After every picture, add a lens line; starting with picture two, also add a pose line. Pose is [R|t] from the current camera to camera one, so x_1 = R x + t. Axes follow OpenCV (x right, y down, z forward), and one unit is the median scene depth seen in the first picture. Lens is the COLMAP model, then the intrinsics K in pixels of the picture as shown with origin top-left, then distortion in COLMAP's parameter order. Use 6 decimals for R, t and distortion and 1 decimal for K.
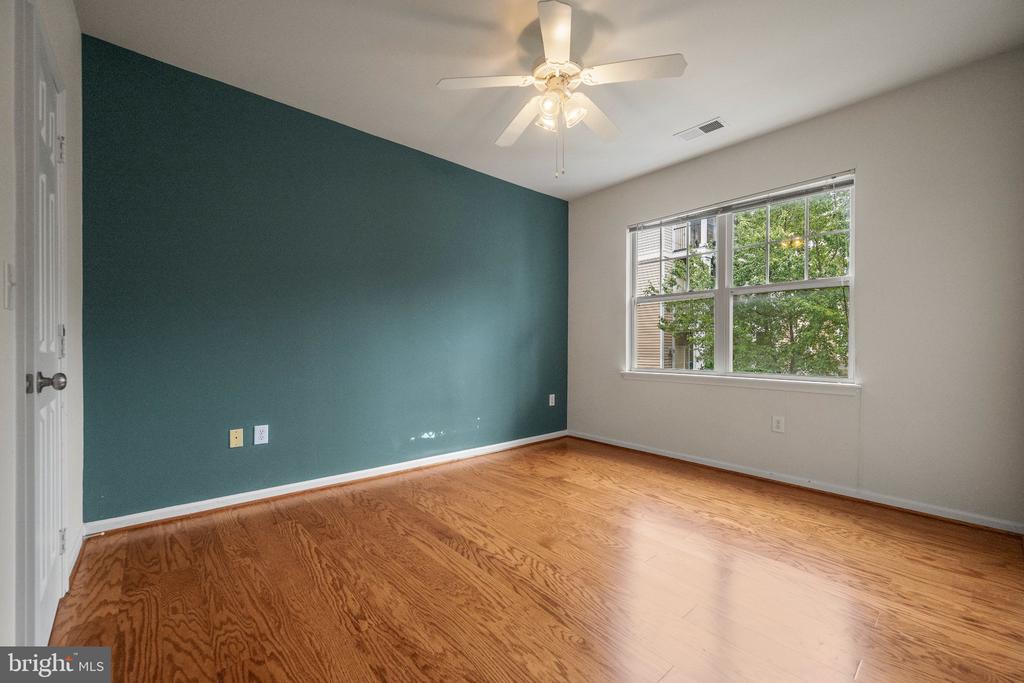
lens RADIAL K [[405.3, 0, 511.1], [0, 405.3, 339.9], [0, 0, 1]] dist [0.002124, -0.001094]
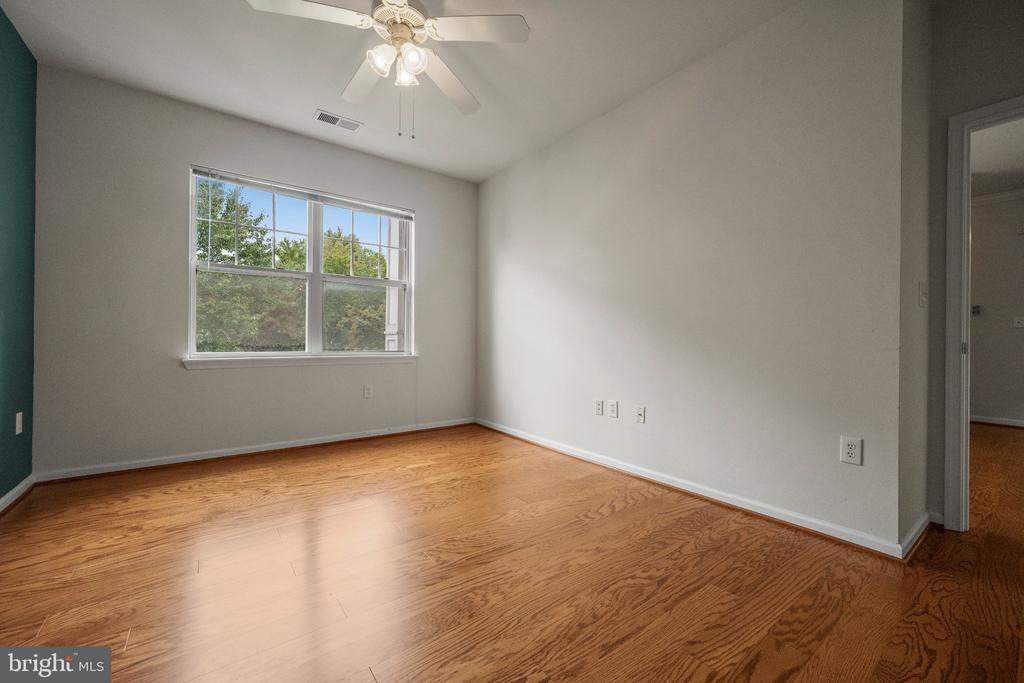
lens RADIAL K [[405.3, 0, 504.8], [0, 405.3, 327.1], [0, 0, 1]] dist [0.002124, -0.001094]
pose [[0.083808, 0.027333, 0.996107, -0.562190], [-0.022291, 0.999425, -0.025549, 0.035646], [-0.996233, -0.020063, 0.084369, 0.498184]]
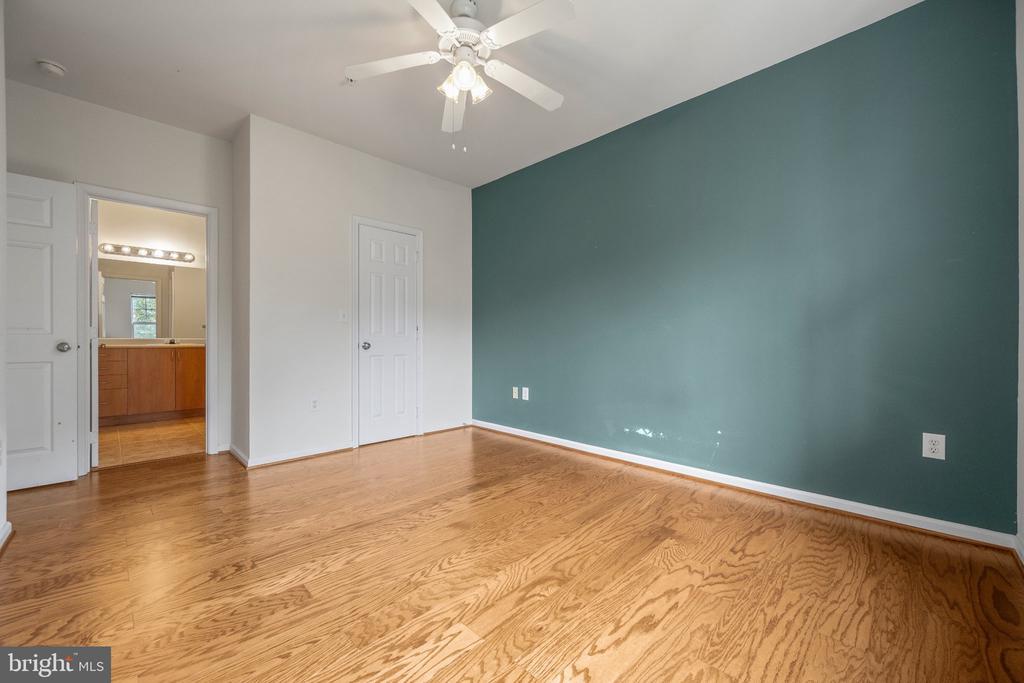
lens RADIAL K [[405.3, 0, 511.2], [0, 405.3, 337.4], [0, 0, 1]] dist [0.002124, -0.001094]
pose [[0.075449, -0.012818, -0.997067, 0.772519], [0.015722, 0.999808, -0.011664, 0.038266], [0.997026, -0.014796, 0.075636, 0.748885]]
